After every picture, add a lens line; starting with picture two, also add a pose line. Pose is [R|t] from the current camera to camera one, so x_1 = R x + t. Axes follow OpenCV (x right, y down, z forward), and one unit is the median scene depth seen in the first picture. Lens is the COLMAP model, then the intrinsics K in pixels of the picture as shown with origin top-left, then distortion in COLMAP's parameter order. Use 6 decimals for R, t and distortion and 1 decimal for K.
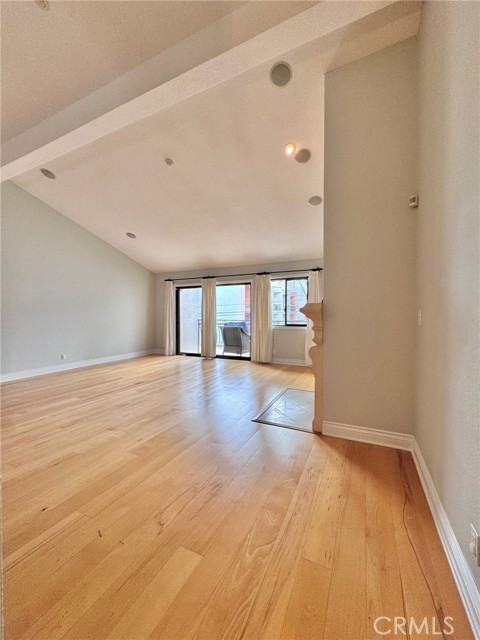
lens RADIAL K [[255.1, 0, 237.2], [0, 255.1, 320.2], [0, 0, 1]] dist [-0.001253, 0.000373]
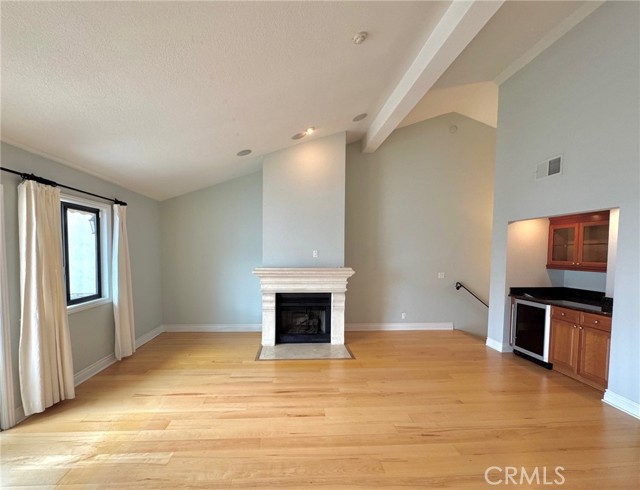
lens RADIAL K [[286.4, 0, 306.7], [0, 286.4, 265.1], [0, 0, 1]] dist [-0.005352, -0.000096]
pose [[-0.482420, -0.048170, 0.874615, -0.451106], [0.011817, 0.998038, 0.061486, -0.071976], [-0.875860, 0.039998, -0.480904, 0.804879]]
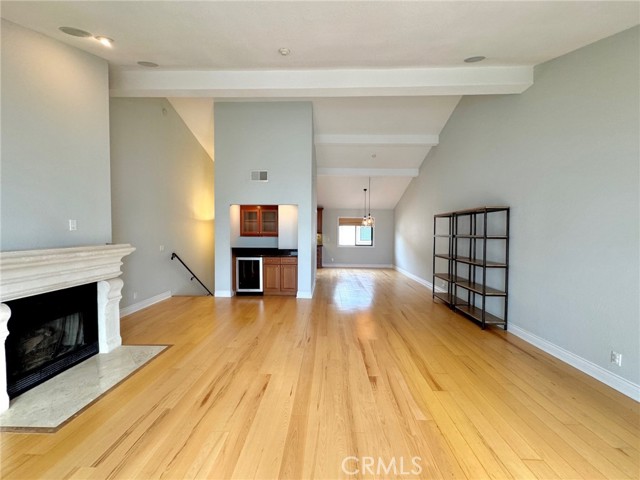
lens RADIAL K [[255.1, 0, 322.1], [0, 255.1, 238.8], [0, 0, 1]] dist [-0.001253, 0.000373]
pose [[-0.913141, 0.005046, -0.407612, -0.032819], [-0.016518, 0.998644, 0.049368, -0.060527], [0.407308, 0.051813, -0.911820, 0.972022]]
